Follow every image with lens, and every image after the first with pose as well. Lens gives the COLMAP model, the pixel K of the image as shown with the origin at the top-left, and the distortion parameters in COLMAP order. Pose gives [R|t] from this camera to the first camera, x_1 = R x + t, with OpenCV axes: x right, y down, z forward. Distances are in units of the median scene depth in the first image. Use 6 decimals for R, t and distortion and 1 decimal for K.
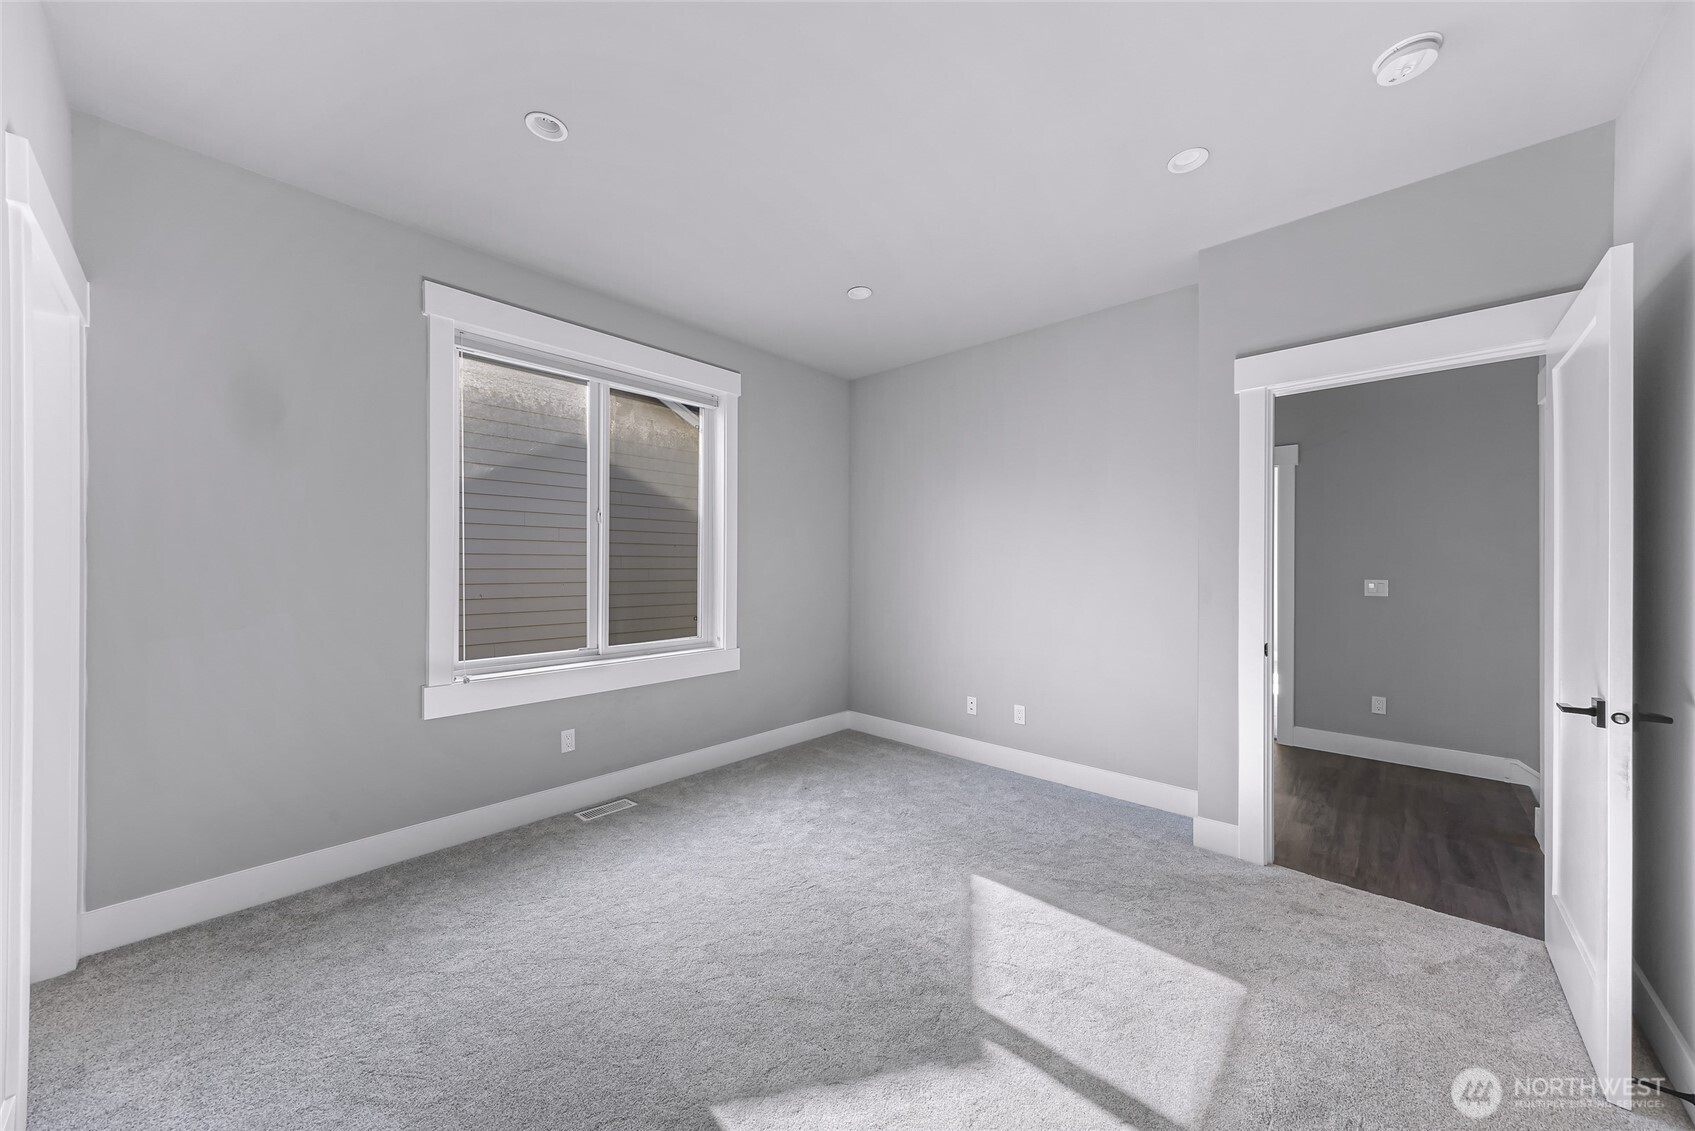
lens RADIAL K [[594.9, 0, 847.6], [0, 594.9, 574.5], [0, 0, 1]] dist [-0.010038, 0.000020]
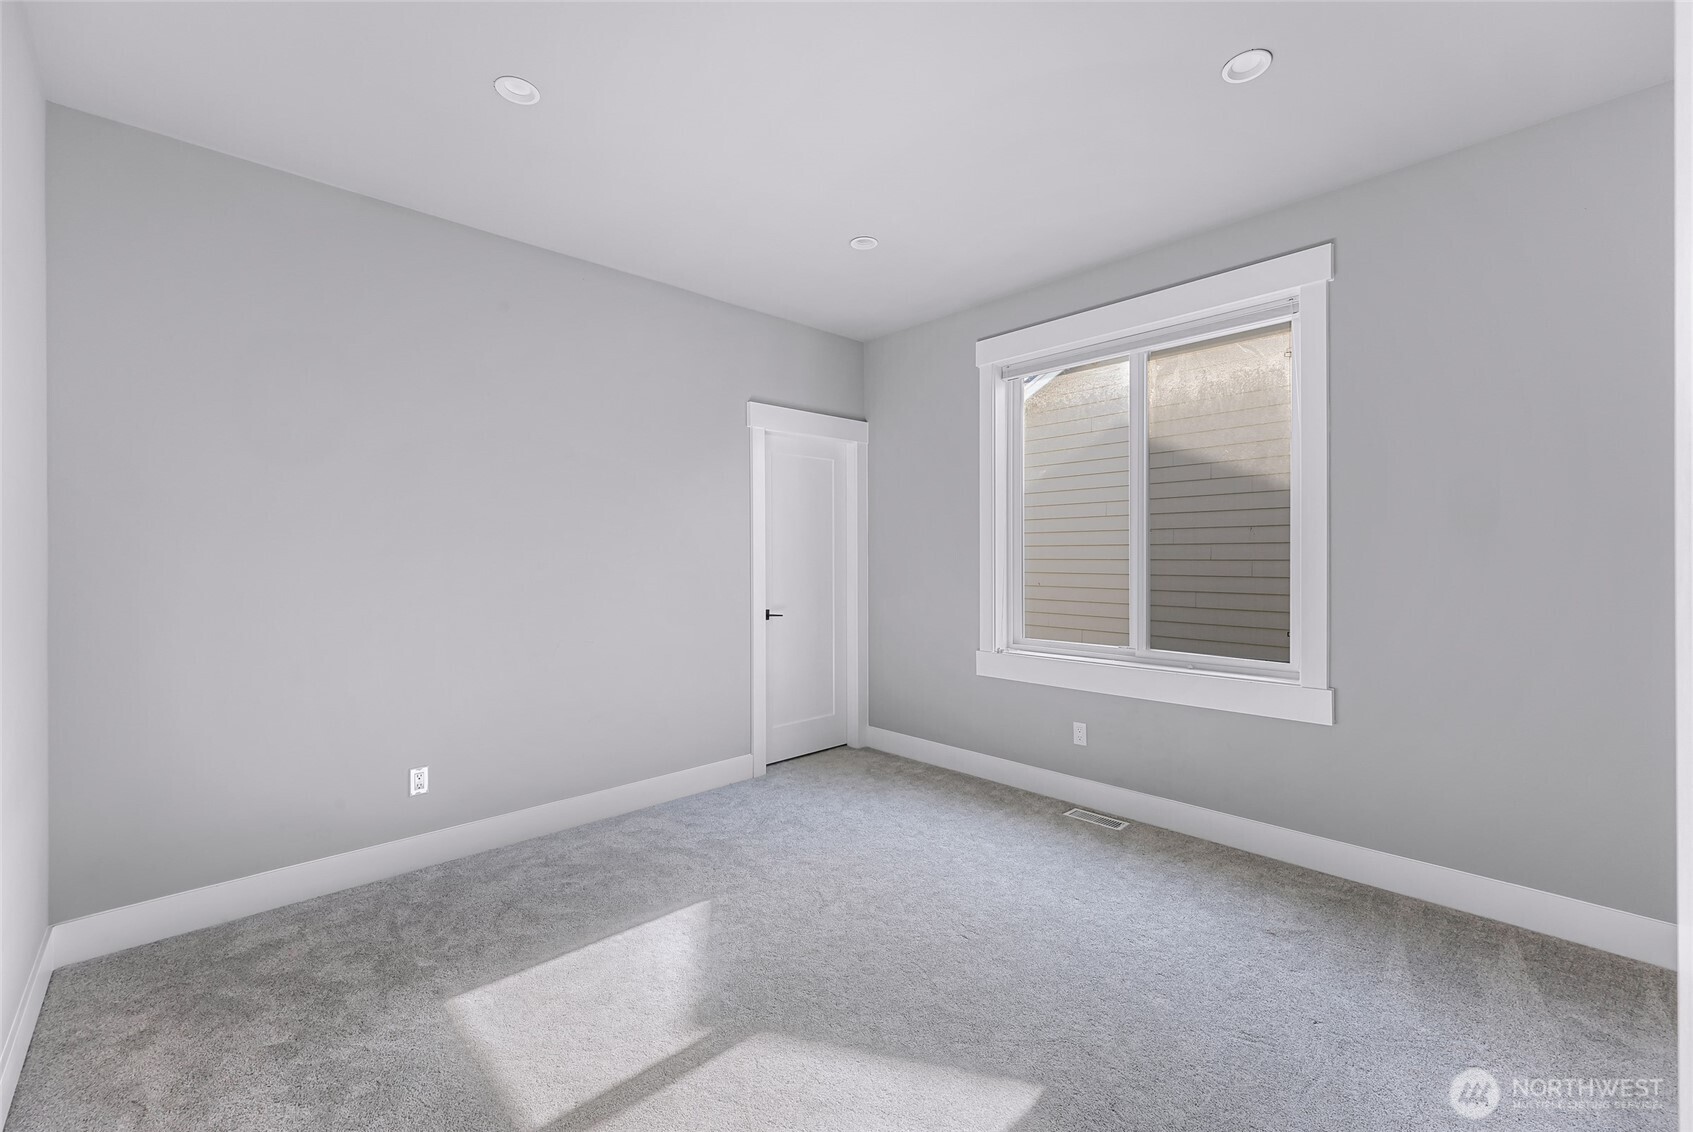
lens RADIAL K [[733.5, 0, 846.3], [0, 733.5, 562.2], [0, 0, 1]] dist [0.001568, -0.000041]
pose [[-0.114968, 0.007584, -0.993340, 0.734887], [-0.005161, 0.999953, 0.008232, -0.013410], [0.993356, 0.006073, -0.114923, 0.698567]]
